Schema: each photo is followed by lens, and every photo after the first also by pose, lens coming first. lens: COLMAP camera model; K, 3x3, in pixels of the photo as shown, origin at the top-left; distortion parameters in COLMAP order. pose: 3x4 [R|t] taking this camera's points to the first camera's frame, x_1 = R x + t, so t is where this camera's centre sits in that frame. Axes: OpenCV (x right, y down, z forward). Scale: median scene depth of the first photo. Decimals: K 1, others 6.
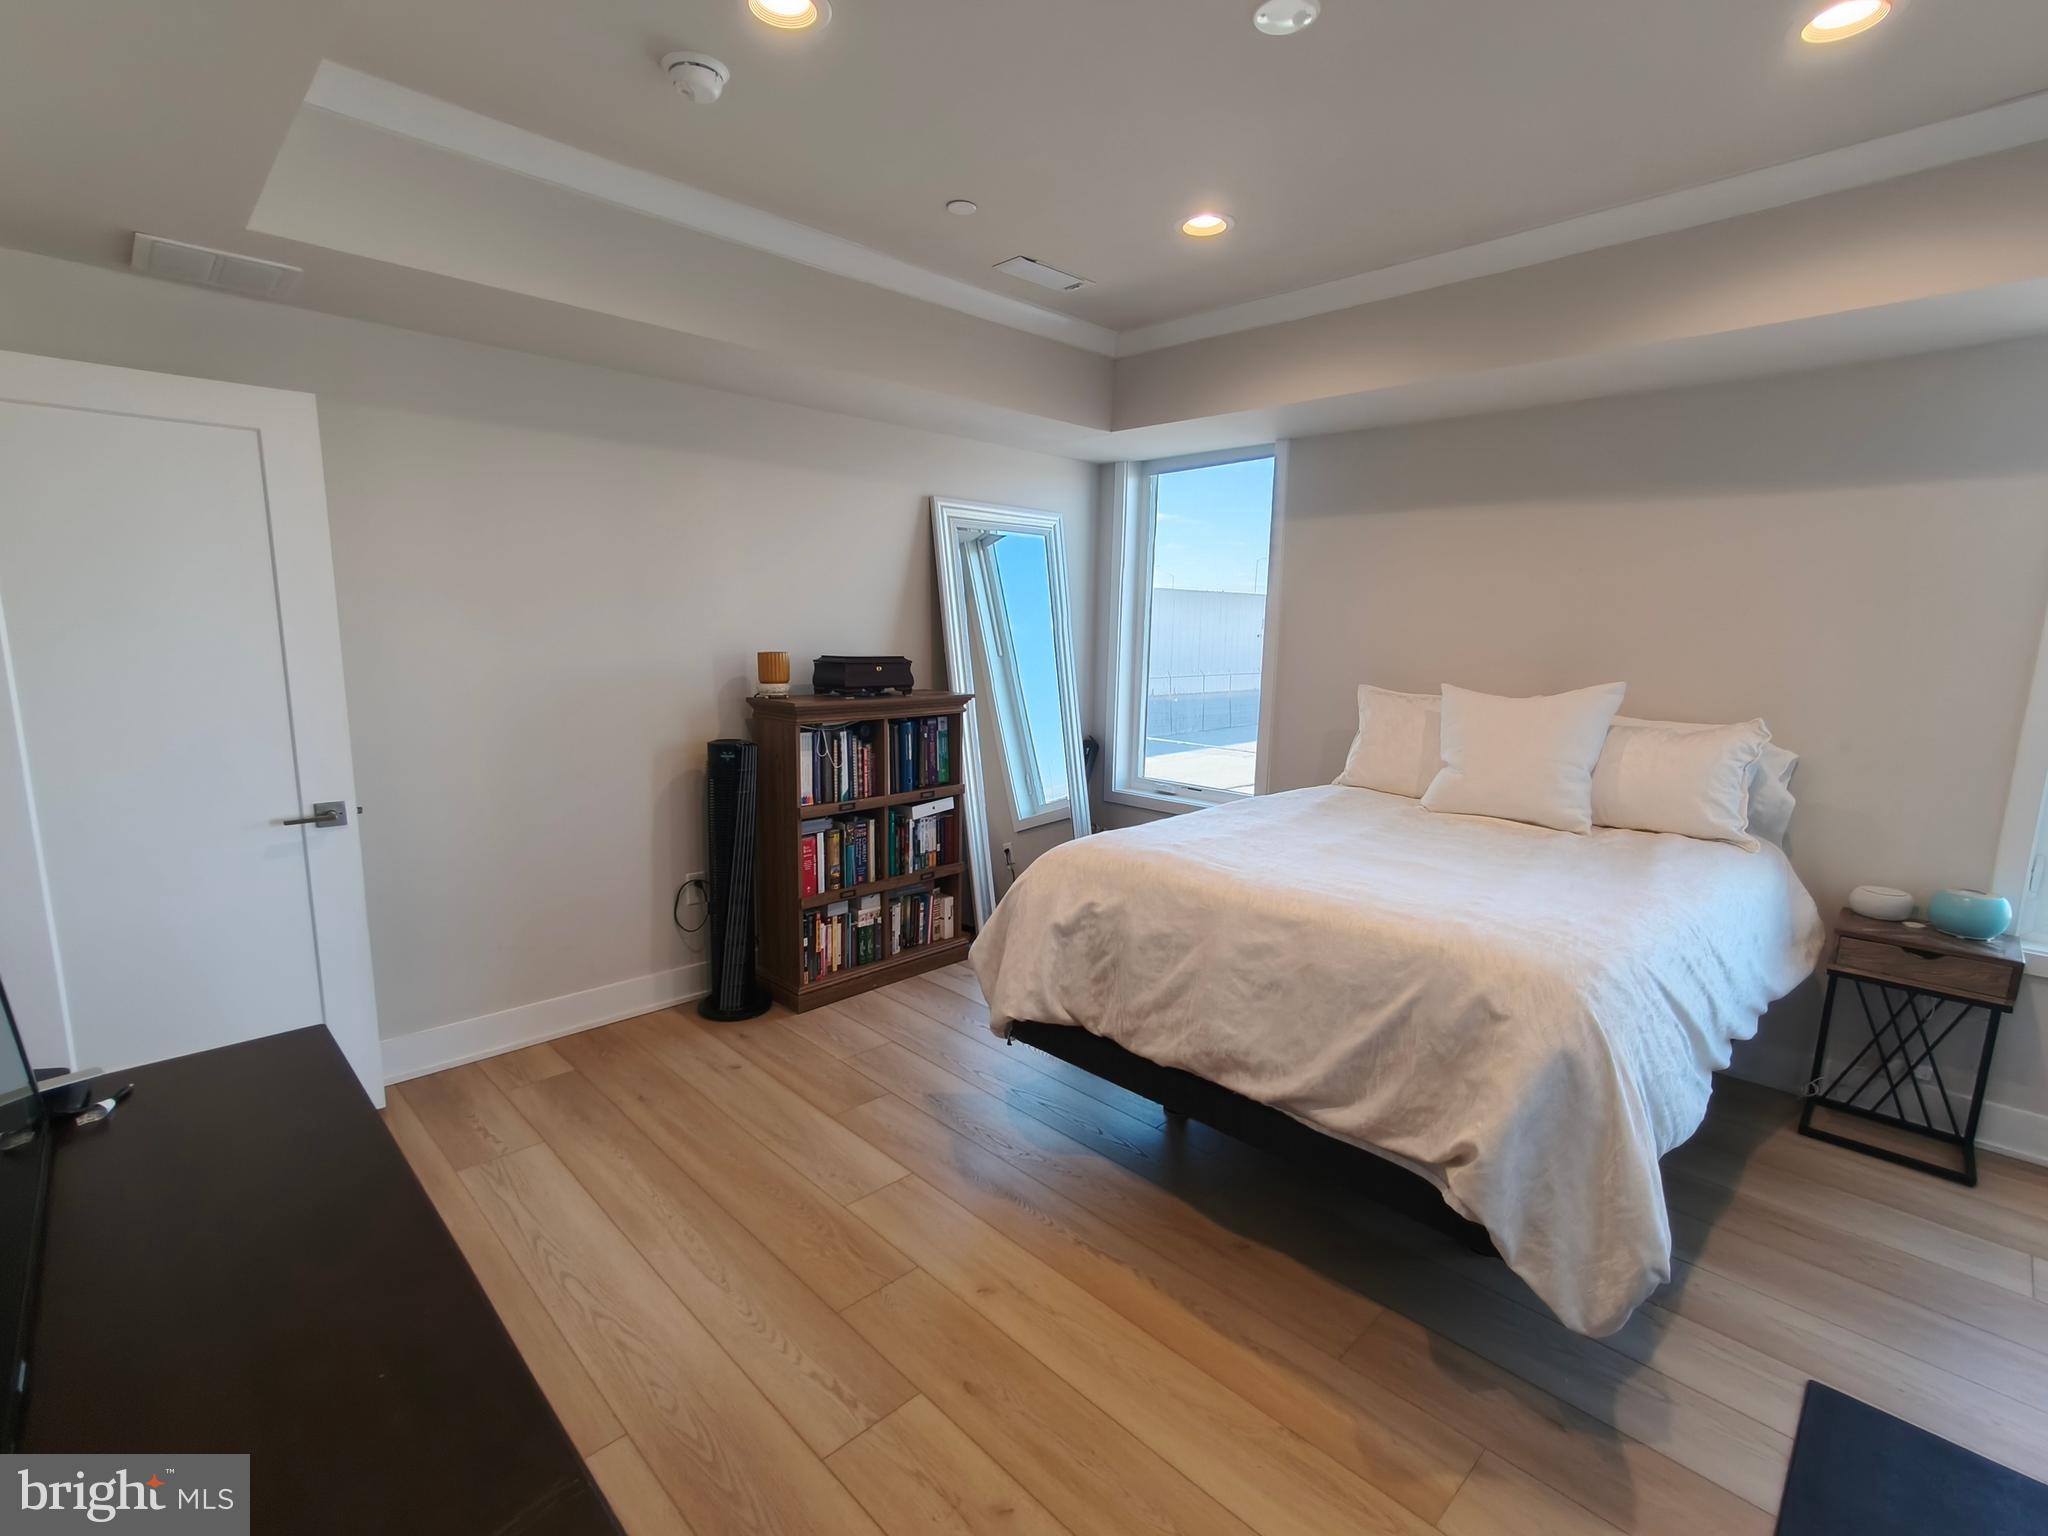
lens RADIAL K [[955.4, 0, 1024.6], [0, 955.4, 779.8], [0, 0, 1]] dist [0.001827, 0.000413]
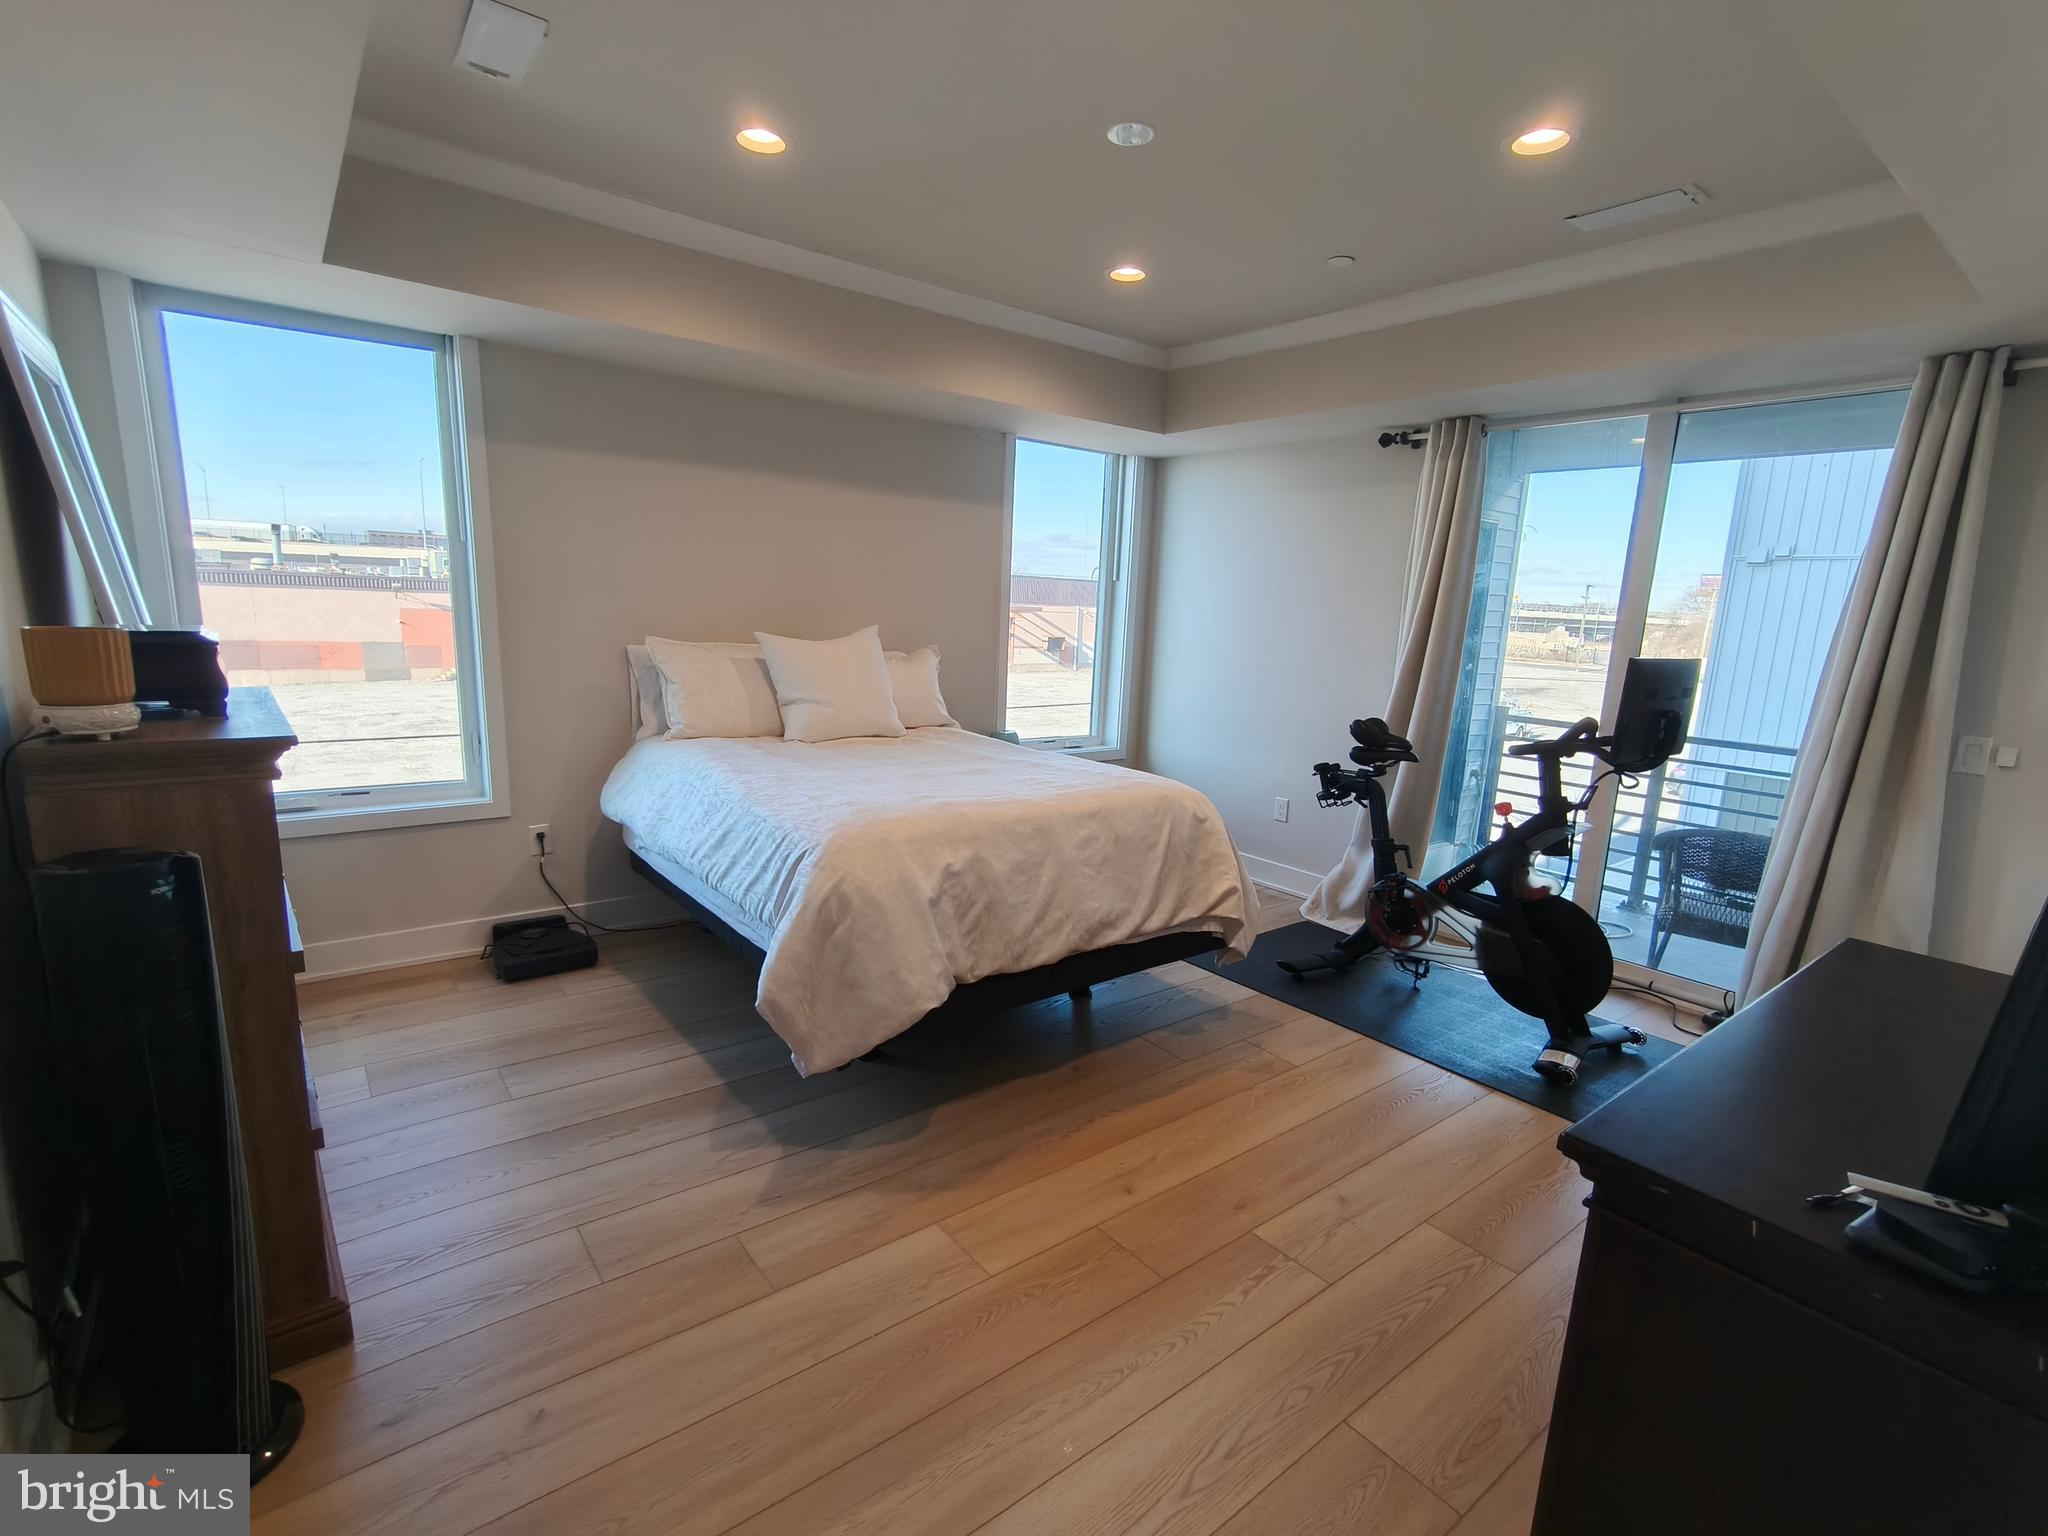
lens RADIAL K [[942.3, 0, 1023.7], [0, 942.3, 789.0], [0, 0, 1]] dist [-0.003286, -0.000154]
pose [[0.114731, -0.206903, 0.971611, -1.010380], [0.123256, 0.973477, 0.192745, -0.152267], [-0.985720, 0.097643, 0.137190, 0.897736]]
